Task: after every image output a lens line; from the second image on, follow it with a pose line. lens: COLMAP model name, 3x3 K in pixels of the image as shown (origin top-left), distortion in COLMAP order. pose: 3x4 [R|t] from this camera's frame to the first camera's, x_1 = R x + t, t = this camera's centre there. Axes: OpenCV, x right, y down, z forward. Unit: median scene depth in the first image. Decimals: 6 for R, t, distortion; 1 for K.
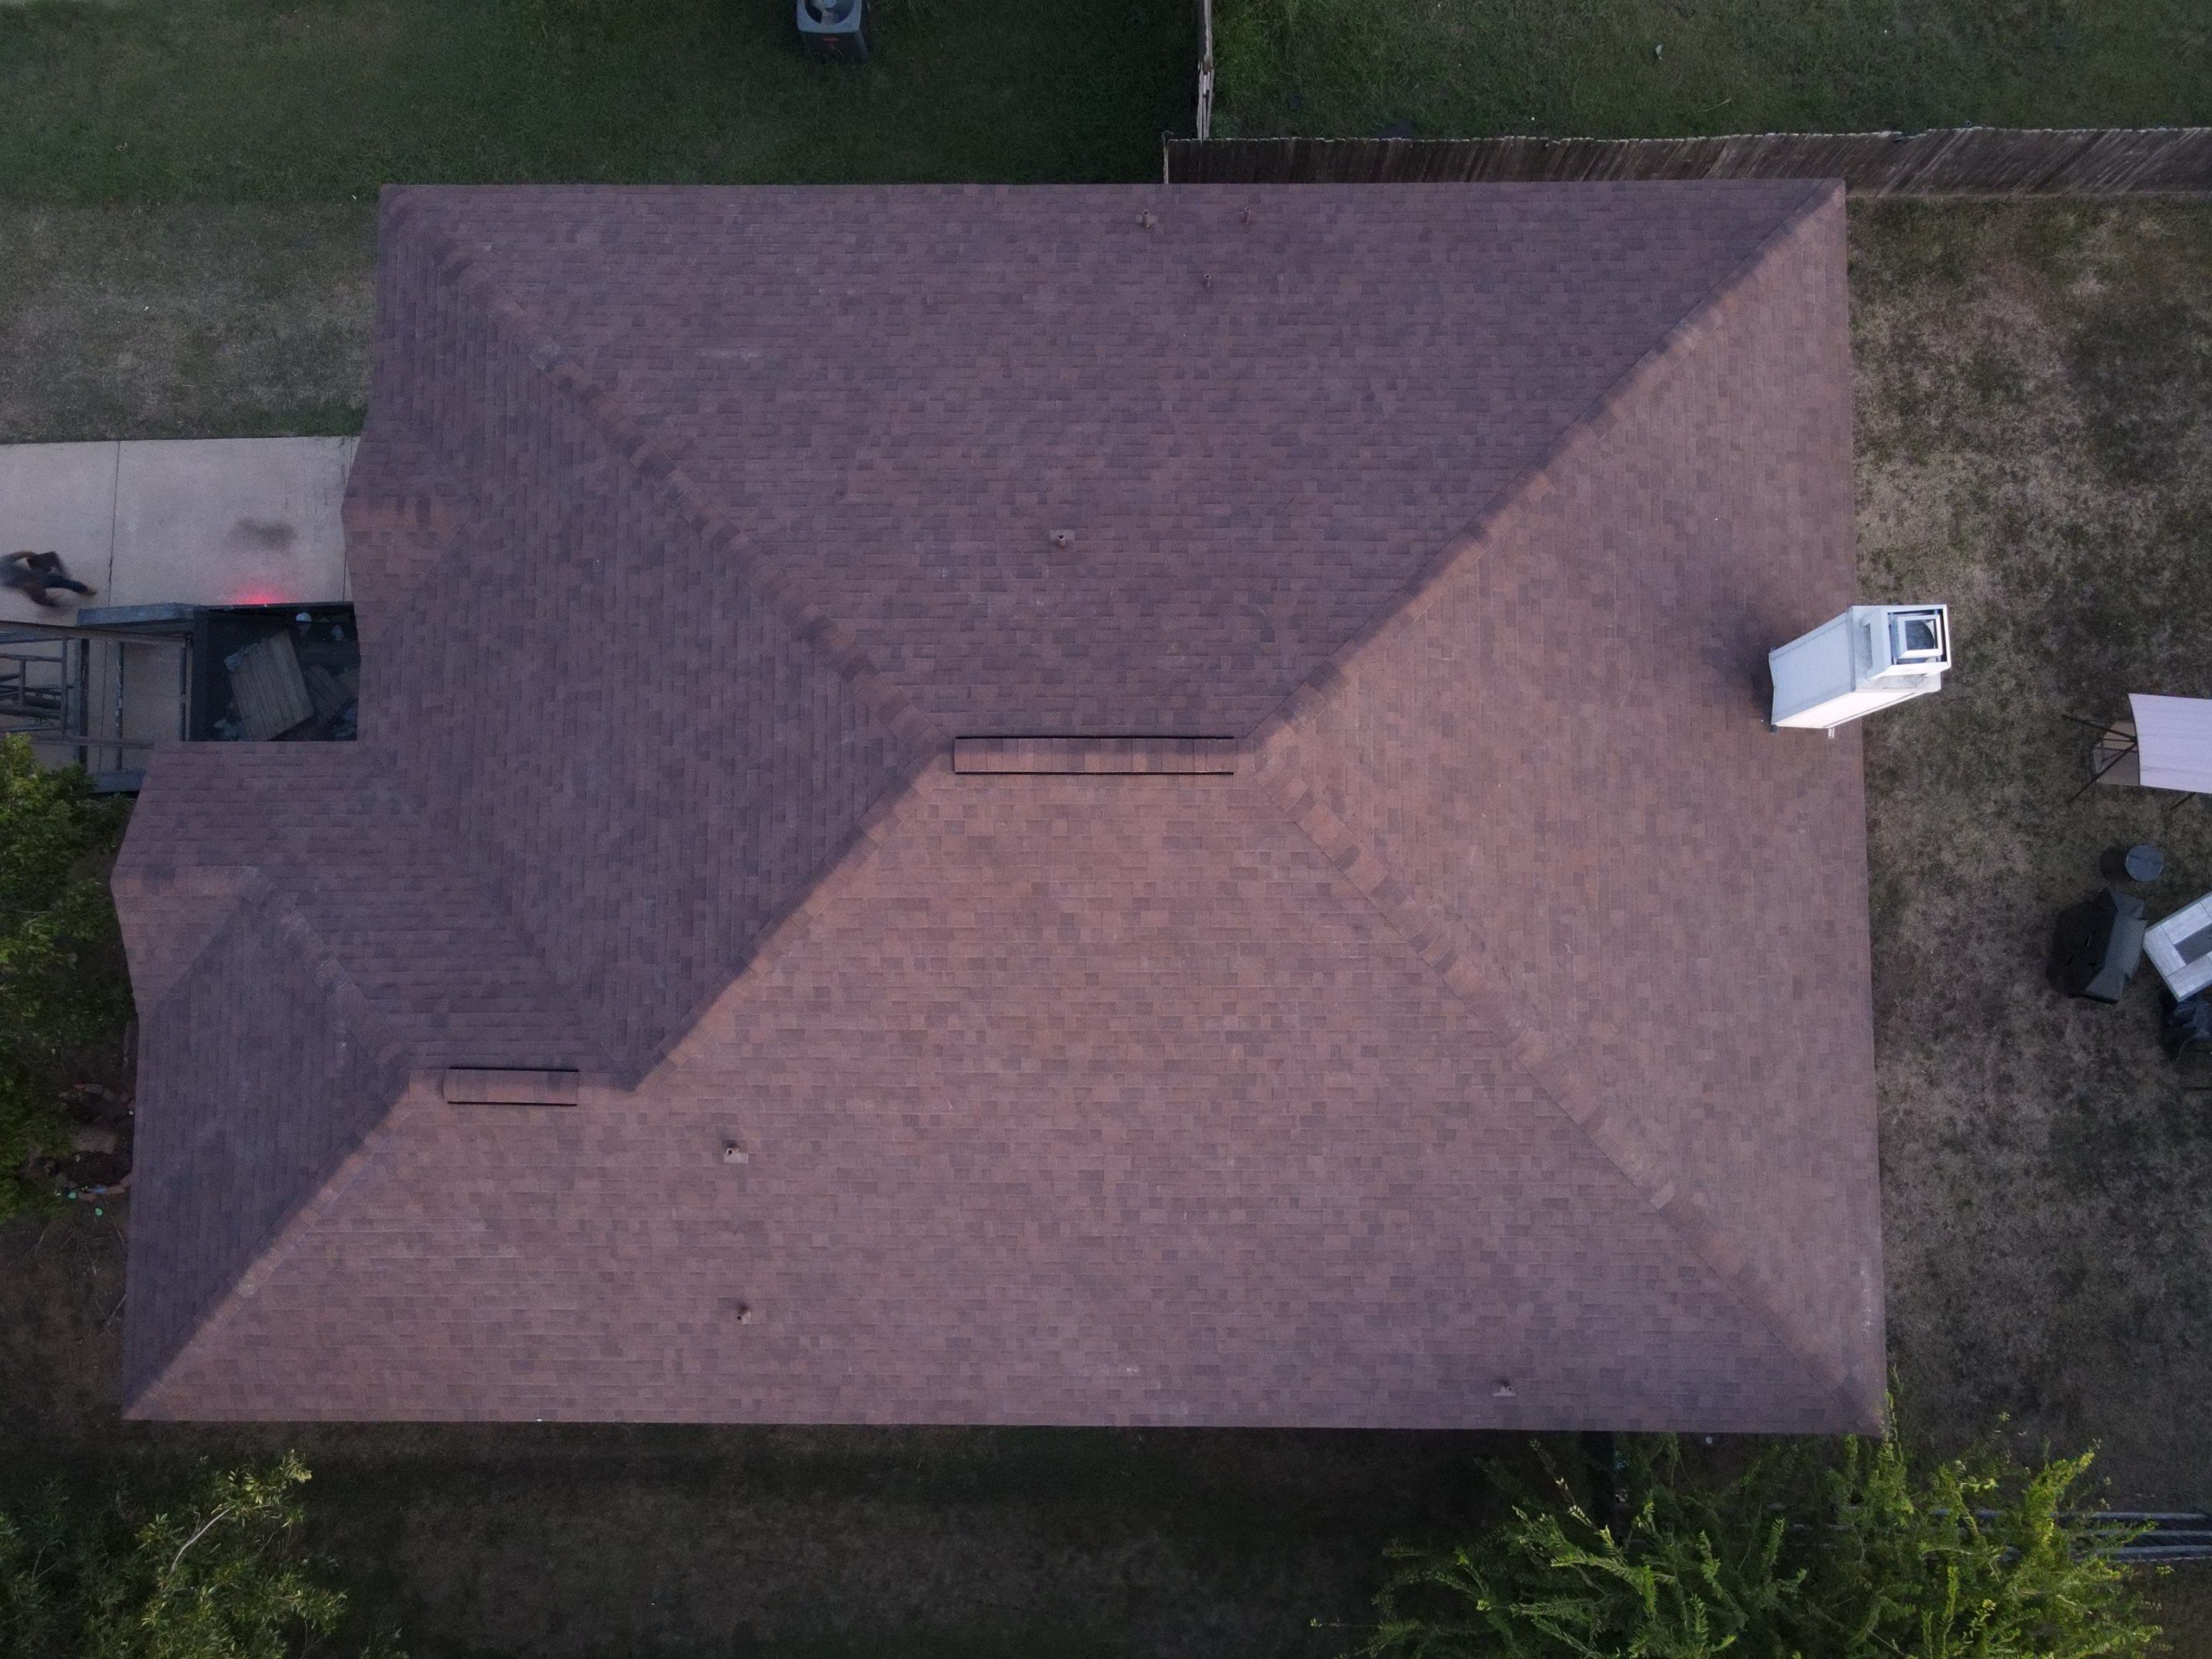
lens RADIAL K [[1619.6, 0, 1126.6], [0, 1619.6, 831.3], [0, 0, 1]] dist [0.015202, -0.005524]
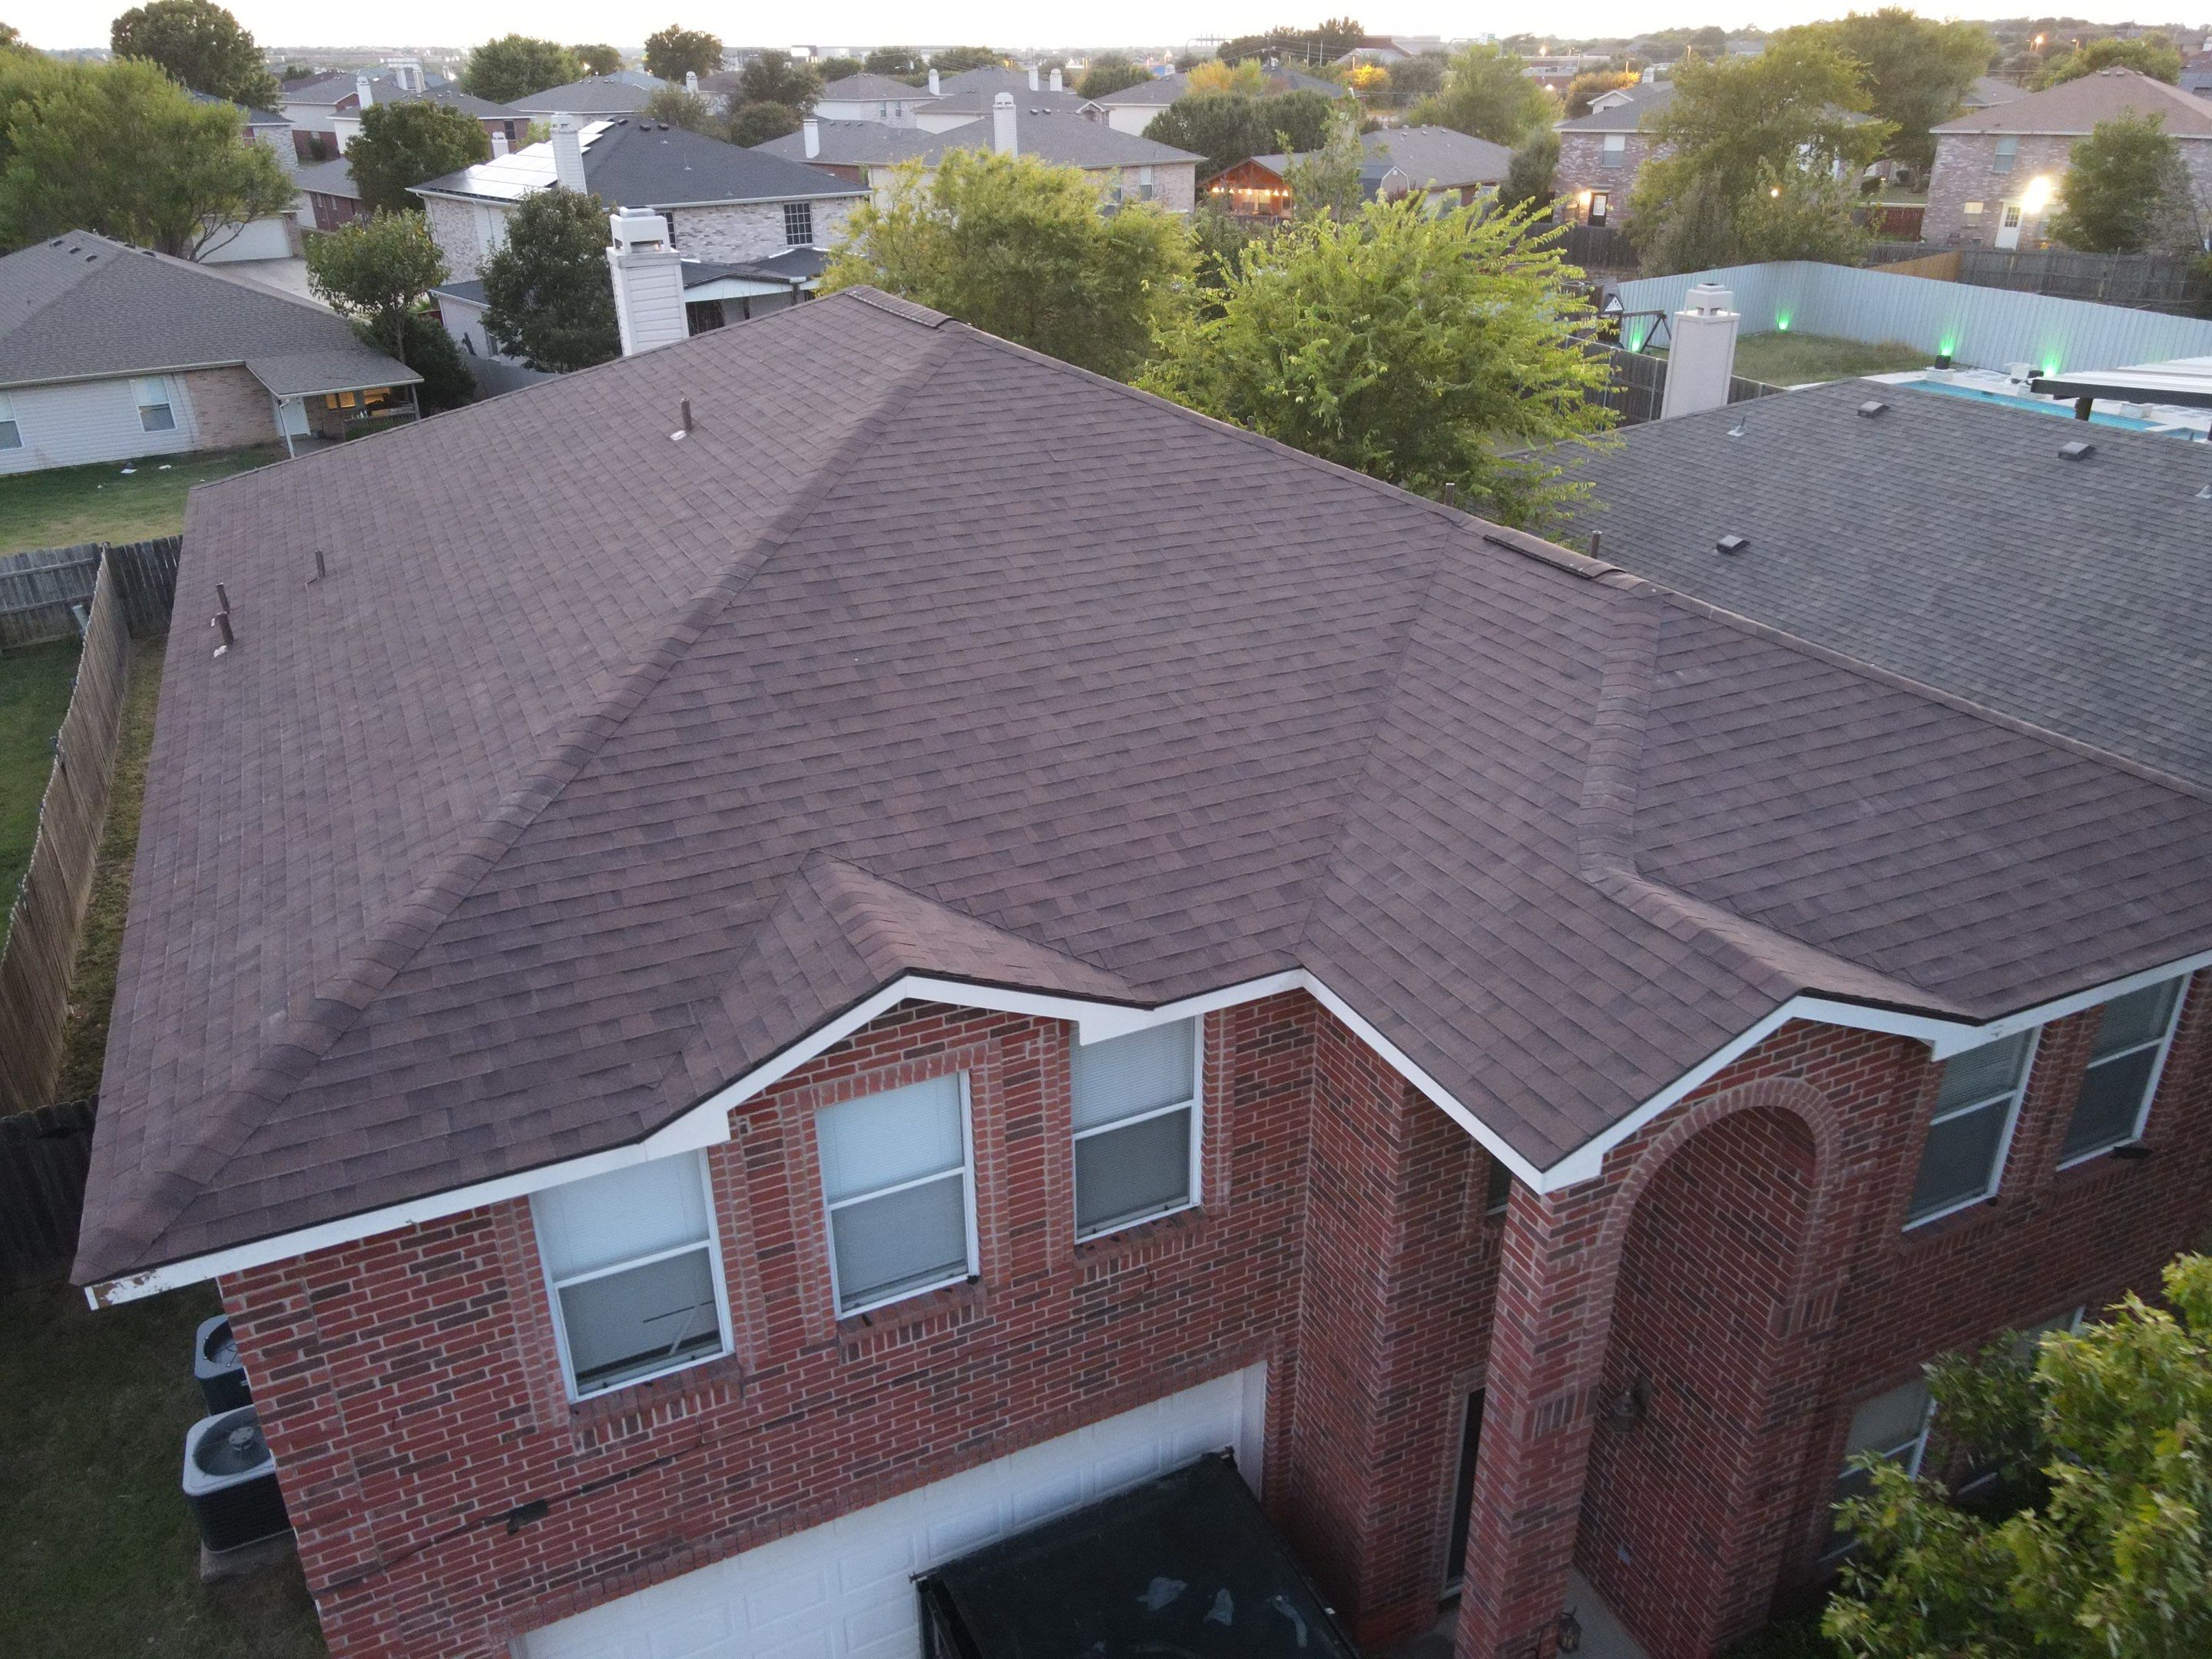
lens RADIAL K [[1619.6, 0, 1113.6], [0, 1619.6, 816.4], [0, 0, 1]] dist [0.015202, -0.005524]
pose [[-0.434955, -0.364312, 0.823462, -0.960689], [0.898028, -0.108441, 0.426365, -0.369898], [-0.066033, 0.924942, 0.374329, 0.833506]]
